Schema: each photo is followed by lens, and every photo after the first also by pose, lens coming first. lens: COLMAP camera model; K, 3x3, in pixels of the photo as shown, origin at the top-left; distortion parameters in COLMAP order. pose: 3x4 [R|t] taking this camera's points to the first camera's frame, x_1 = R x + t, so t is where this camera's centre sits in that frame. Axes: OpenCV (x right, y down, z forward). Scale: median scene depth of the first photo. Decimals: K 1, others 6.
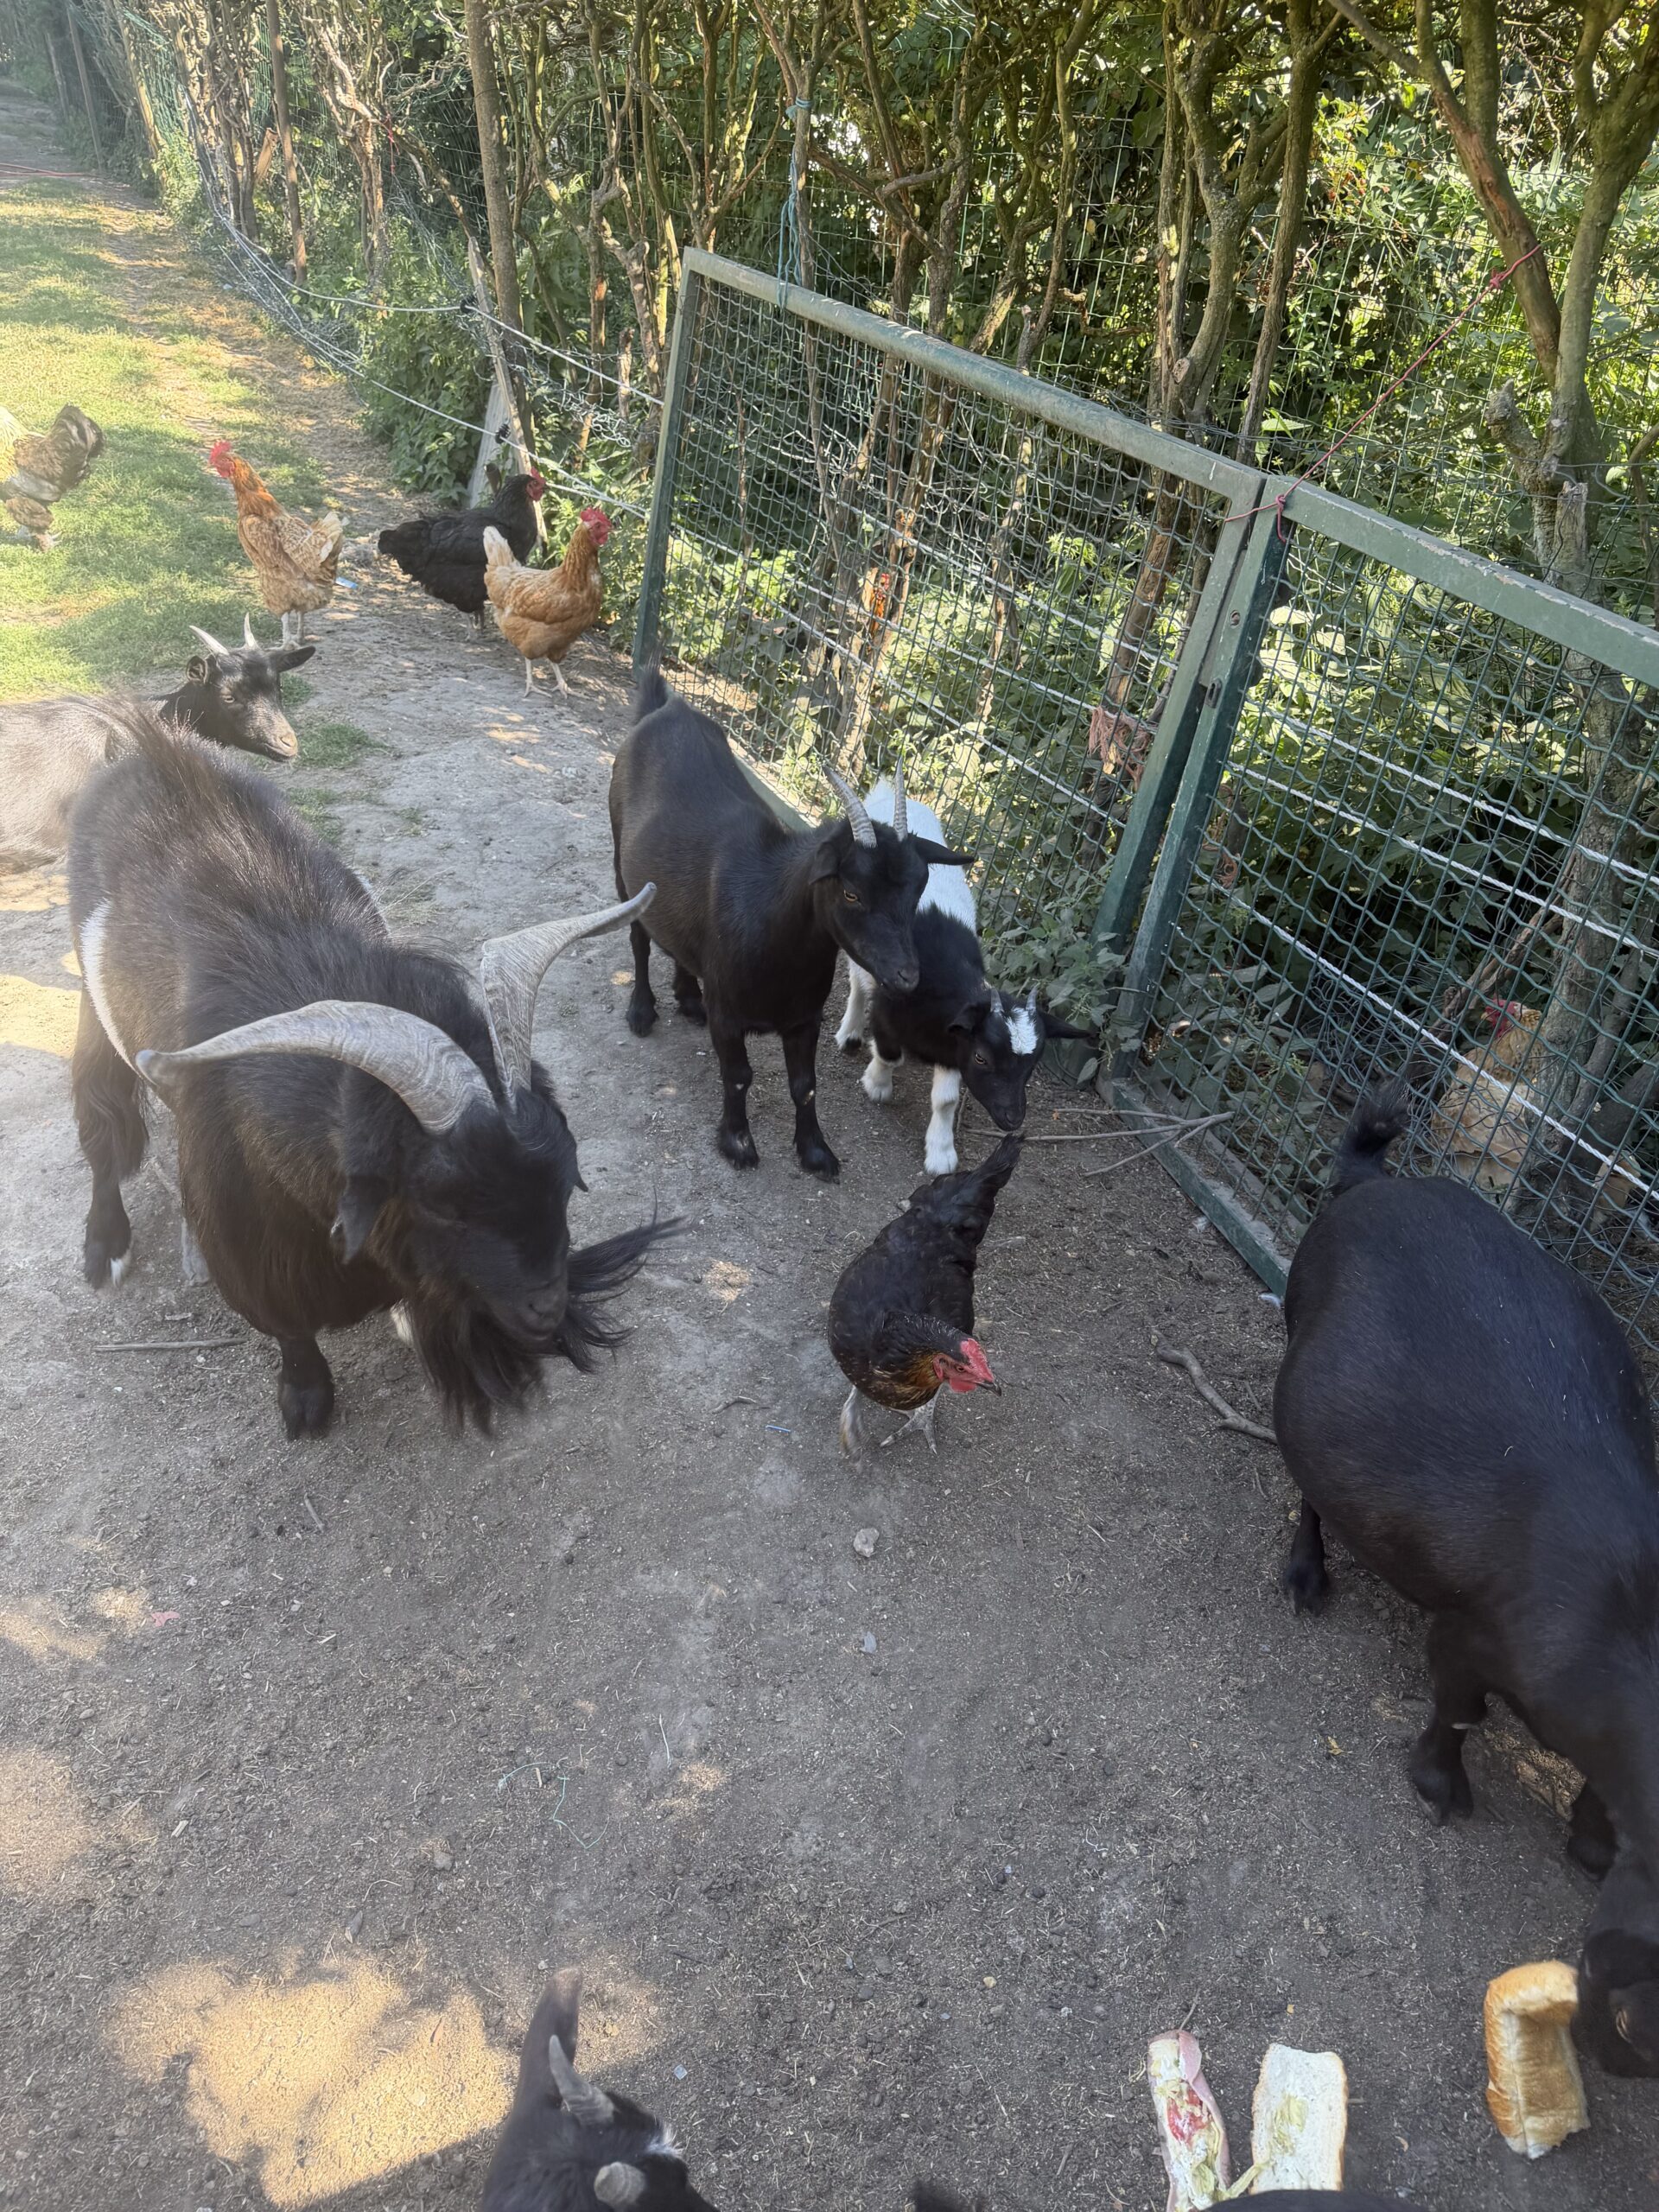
lens RADIAL K [[1500.8, 0, 829.5], [0, 1500.8, 1106.0], [0, 0, 1]] dist [0.017608, -0.030920]
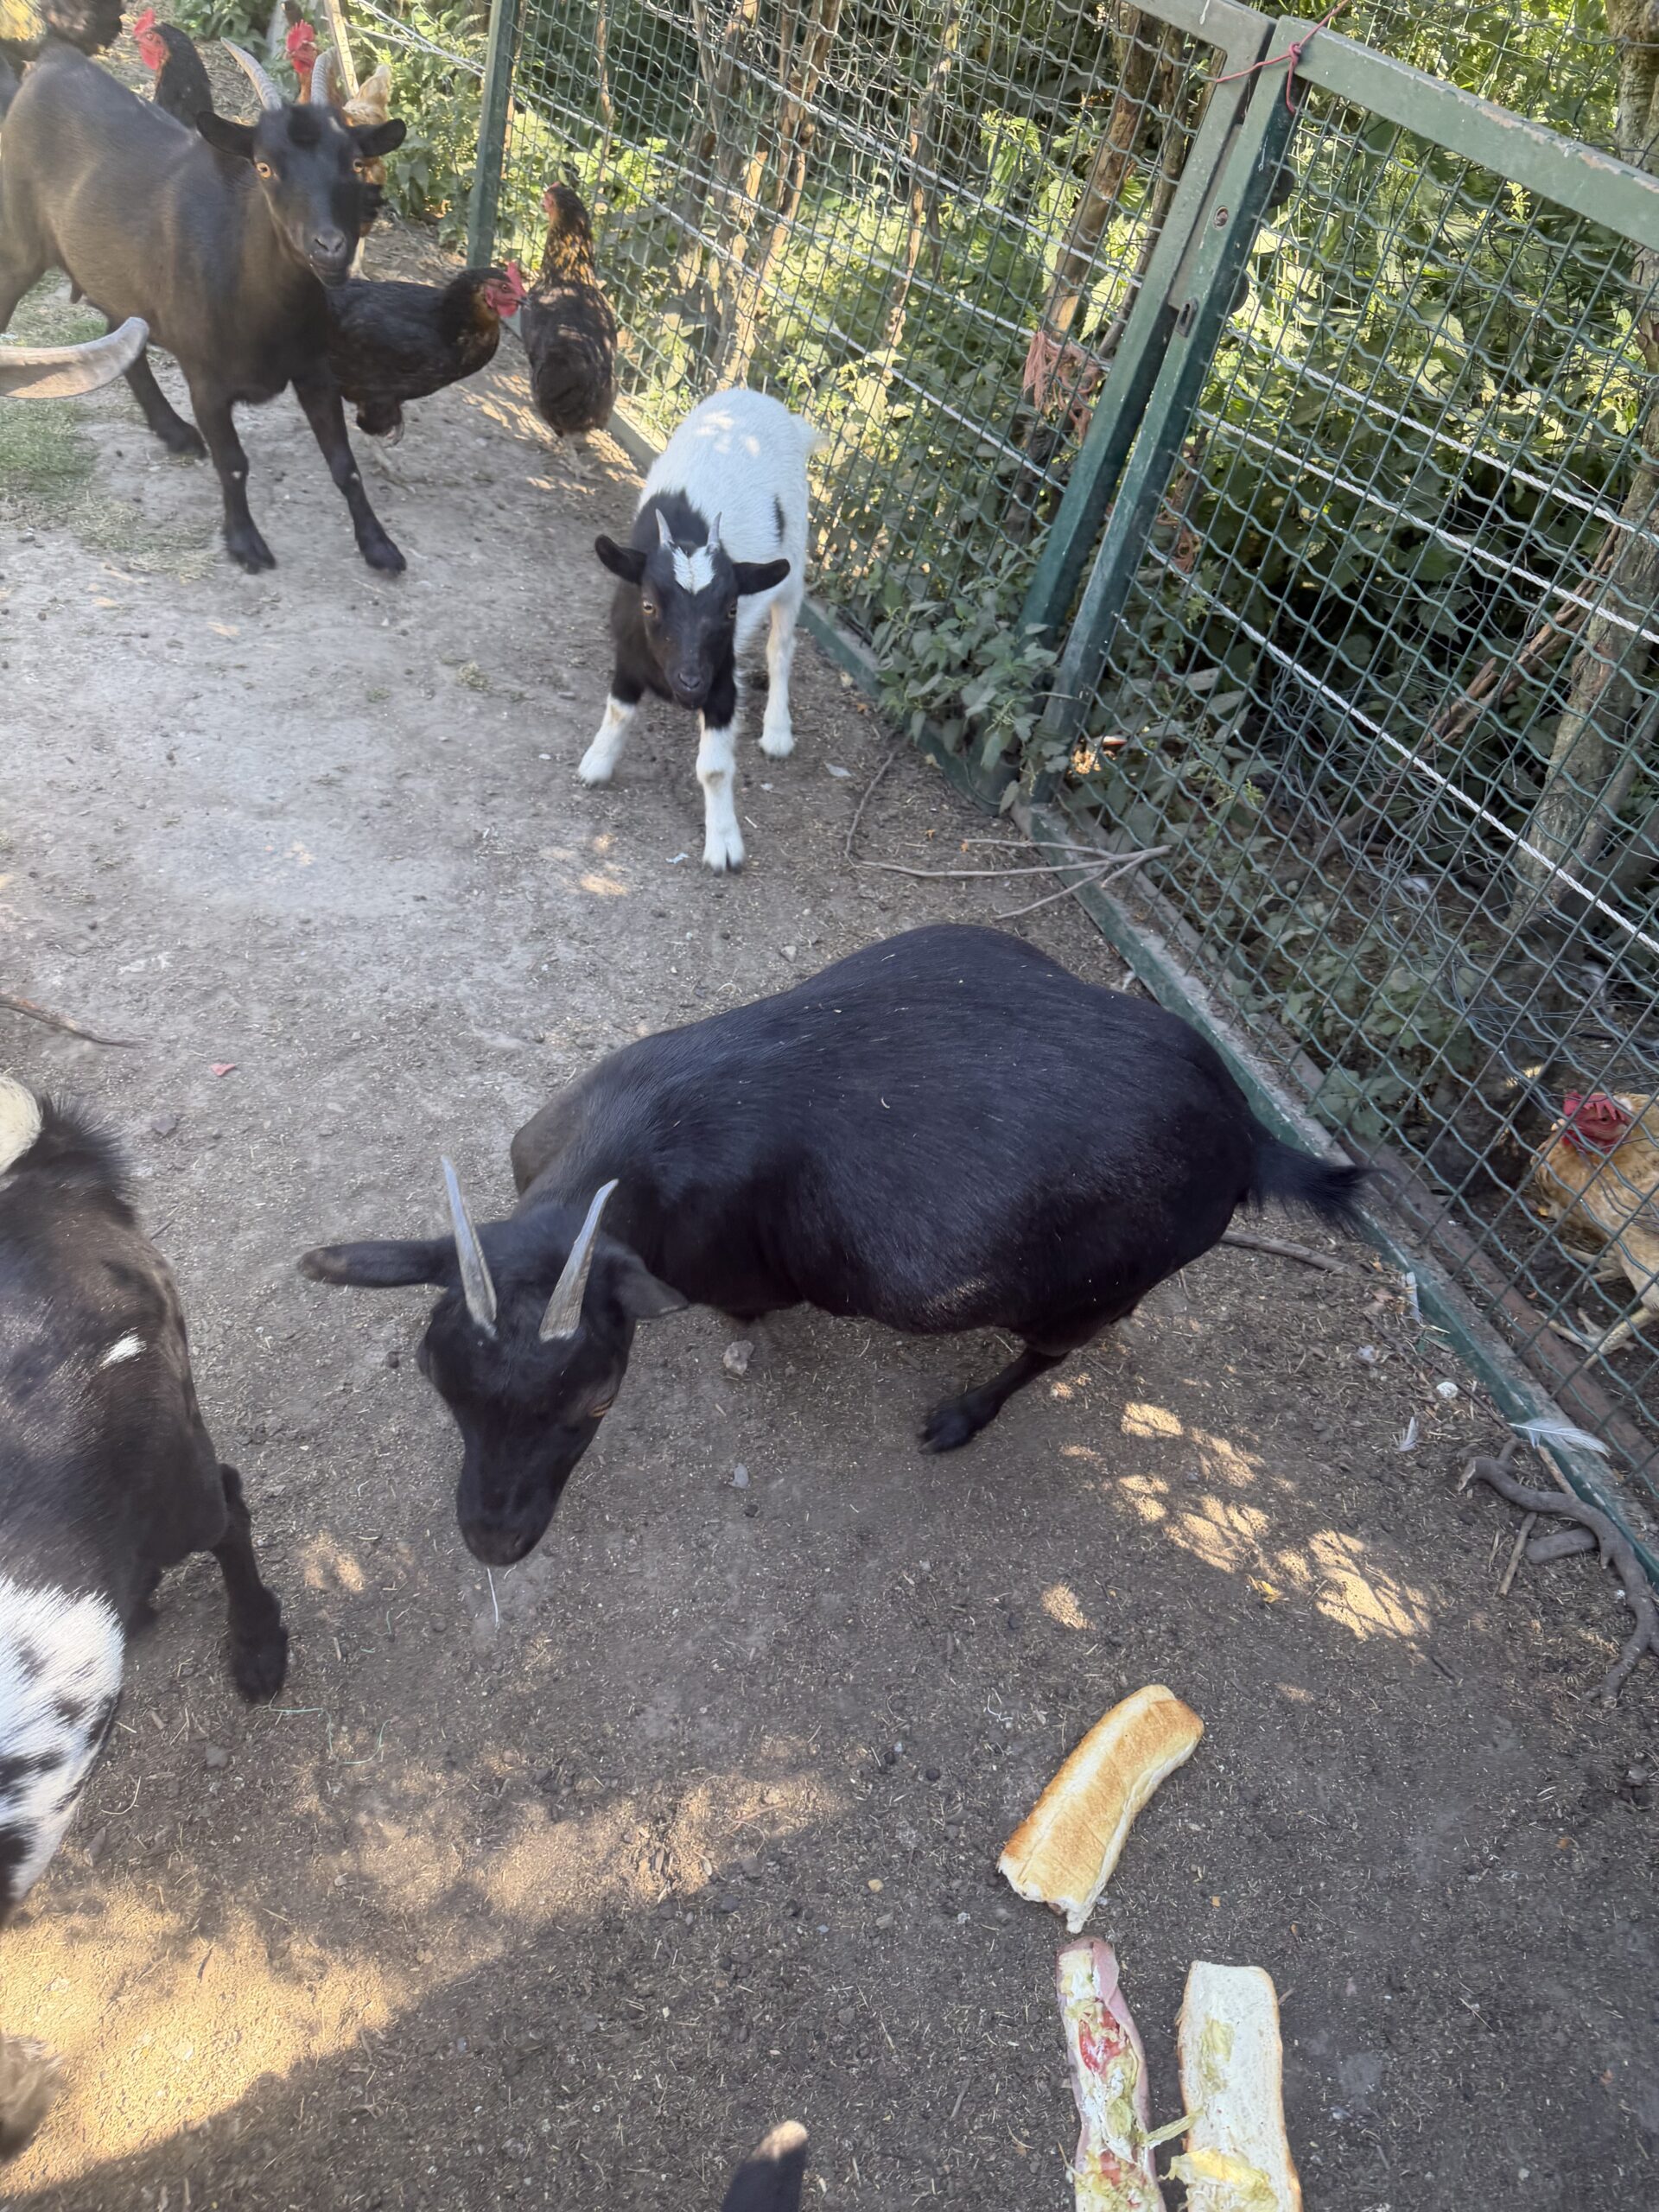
lens RADIAL K [[1500.8, 0, 829.5], [0, 1500.8, 1106.0], [0, 0, 1]] dist [0.017608, -0.030920]
pose [[0.995830, 0.012768, 0.090333, -0.001314], [-0.029775, 0.981426, 0.189516, -0.007437], [-0.086235, -0.191415, 0.977714, 0.143445]]
